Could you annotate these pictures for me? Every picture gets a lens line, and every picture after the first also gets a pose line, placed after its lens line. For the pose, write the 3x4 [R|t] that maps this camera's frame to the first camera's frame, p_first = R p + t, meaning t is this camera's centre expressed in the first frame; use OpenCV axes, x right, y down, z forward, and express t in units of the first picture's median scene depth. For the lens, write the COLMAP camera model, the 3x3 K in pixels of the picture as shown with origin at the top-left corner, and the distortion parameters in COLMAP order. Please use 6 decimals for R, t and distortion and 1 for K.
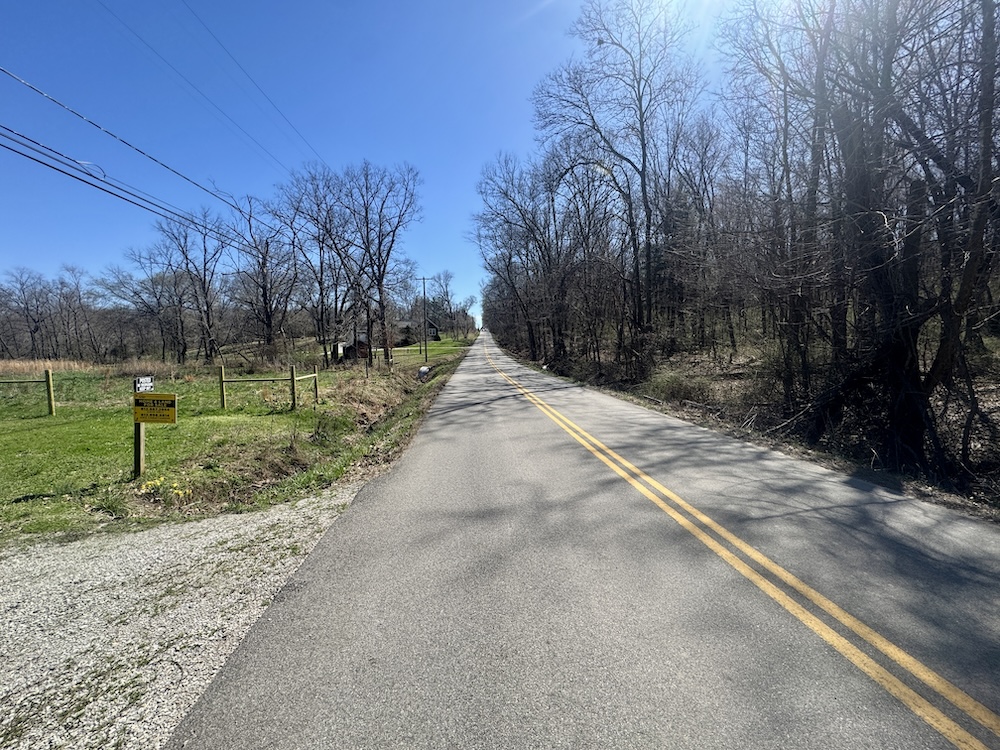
lens RADIAL K [[398.4, 0, 500.1], [0, 398.4, 373.5], [0, 0, 1]] dist [-0.000392, -0.000166]
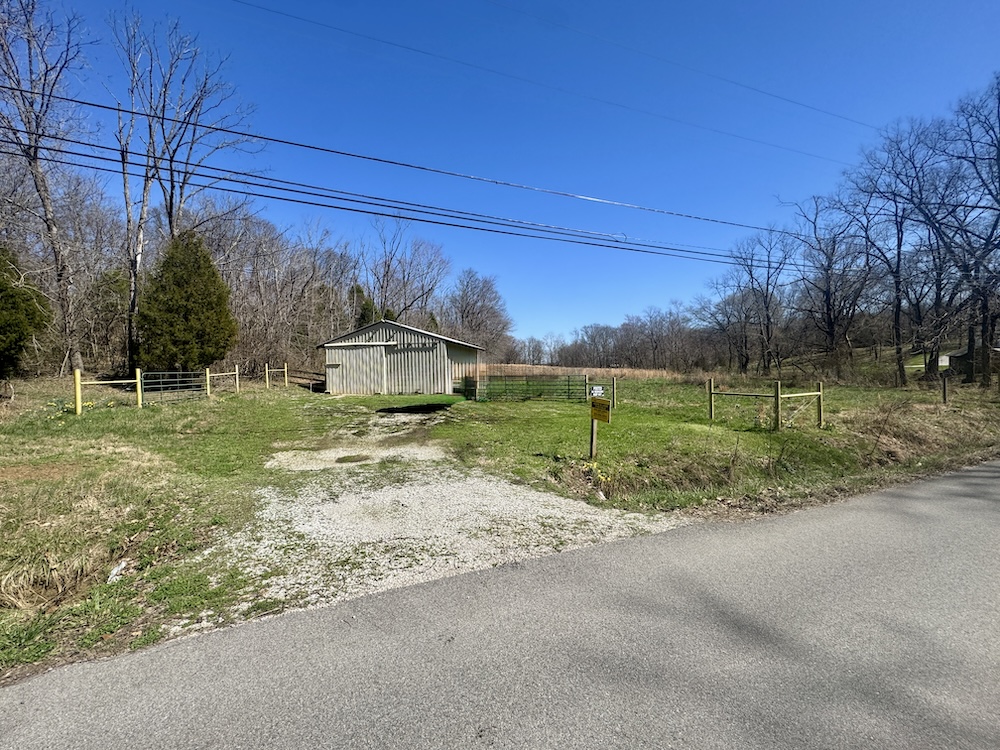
lens RADIAL K [[398.4, 0, 497.4], [0, 398.4, 374.0], [0, 0, 1]] dist [-0.000392, -0.000166]
pose [[0.326194, 0.023654, -0.945007, 0.012345], [-0.050159, 0.998712, 0.007685, -0.001125], [0.943971, 0.044894, 0.326960, 0.010517]]
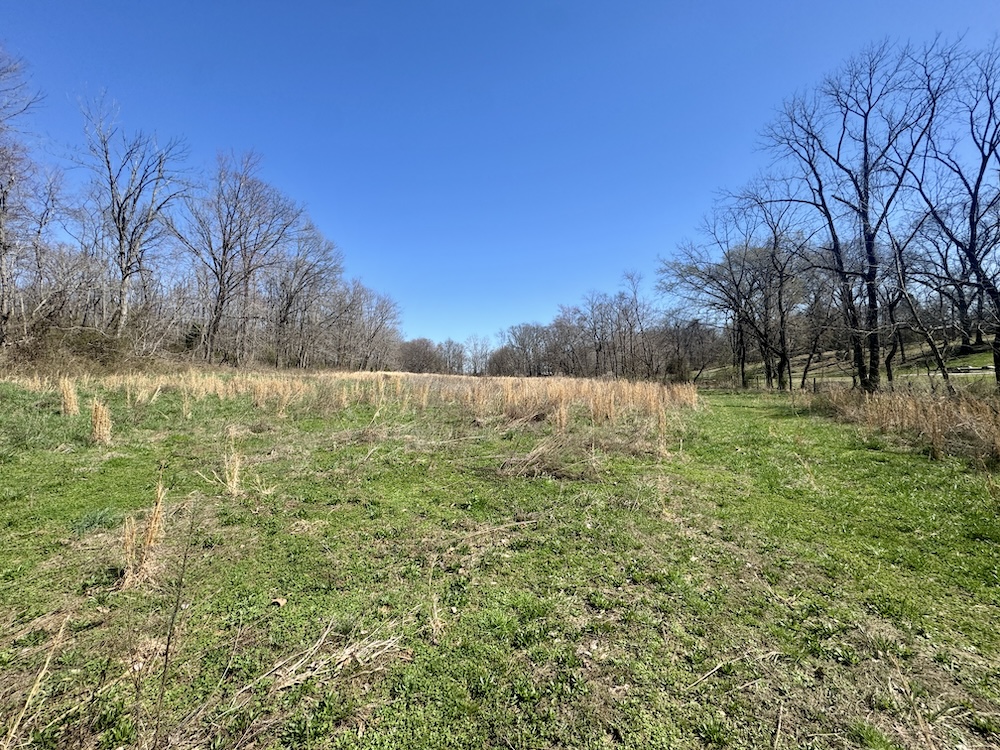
lens RADIAL K [[398.4, 0, 500.8], [0, 398.4, 375.9], [0, 0, 1]] dist [-0.000392, -0.000166]
pose [[0.480003, -0.000626, -0.877267, -2.378249], [-0.033926, 0.999238, -0.019275, -0.044466], [0.876611, 0.039014, 0.479616, 1.739560]]
